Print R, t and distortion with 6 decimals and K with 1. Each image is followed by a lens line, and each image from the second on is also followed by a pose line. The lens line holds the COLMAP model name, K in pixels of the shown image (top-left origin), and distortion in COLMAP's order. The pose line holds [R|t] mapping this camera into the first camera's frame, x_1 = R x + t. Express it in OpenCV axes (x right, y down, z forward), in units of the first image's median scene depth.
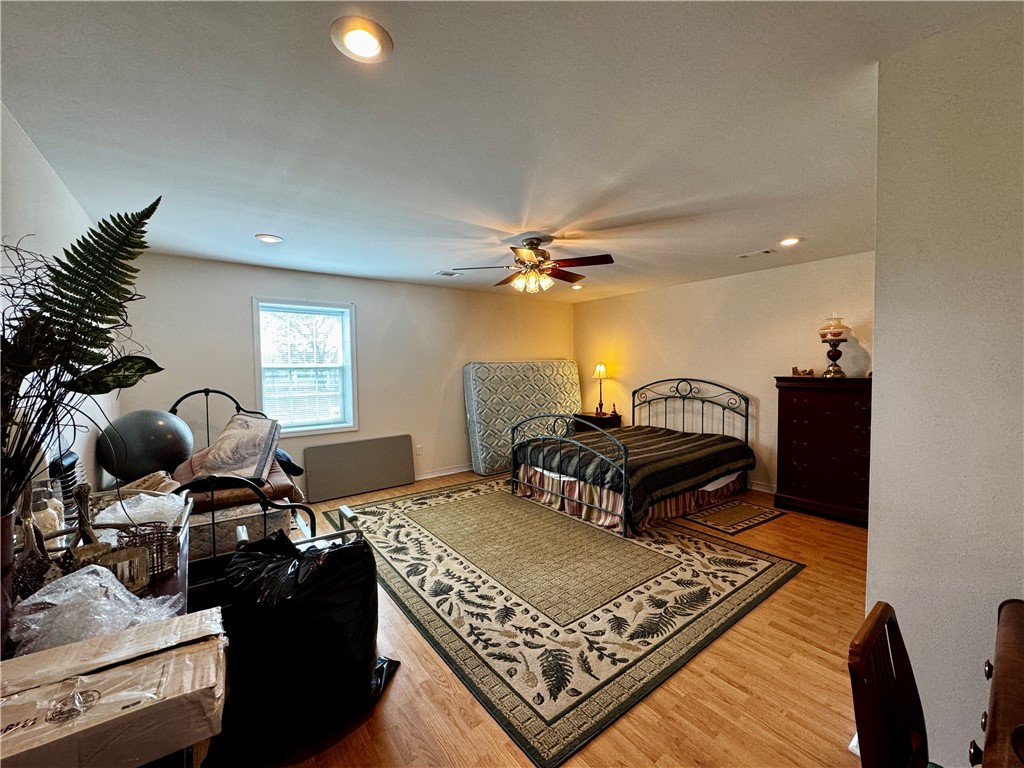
lens RADIAL K [[409.1, 0, 513.0], [0, 409.1, 383.0], [0, 0, 1]] dist [-0.000511, 0.000117]
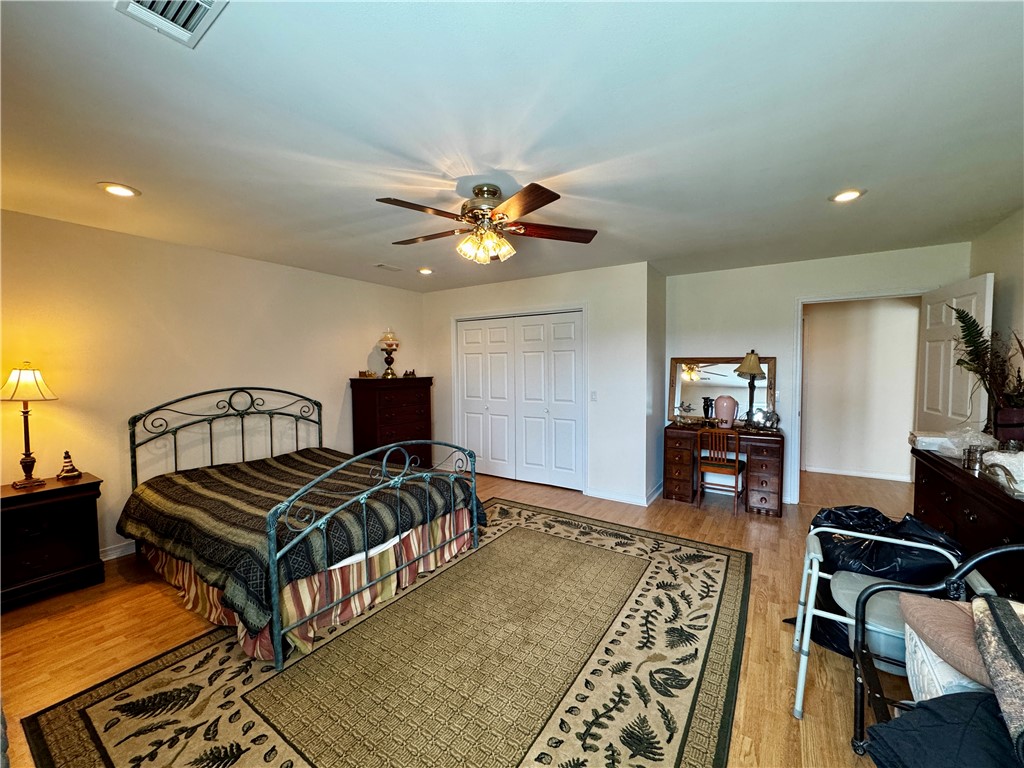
lens RADIAL K [[409.1, 0, 511.6], [0, 409.1, 384.2], [0, 0, 1]] dist [-0.000511, 0.000117]
pose [[-0.337547, -0.031965, 0.940766, -0.713091], [0.047498, 0.997572, 0.050937, -0.053103], [-0.940110, 0.061879, -0.335209, 1.358813]]
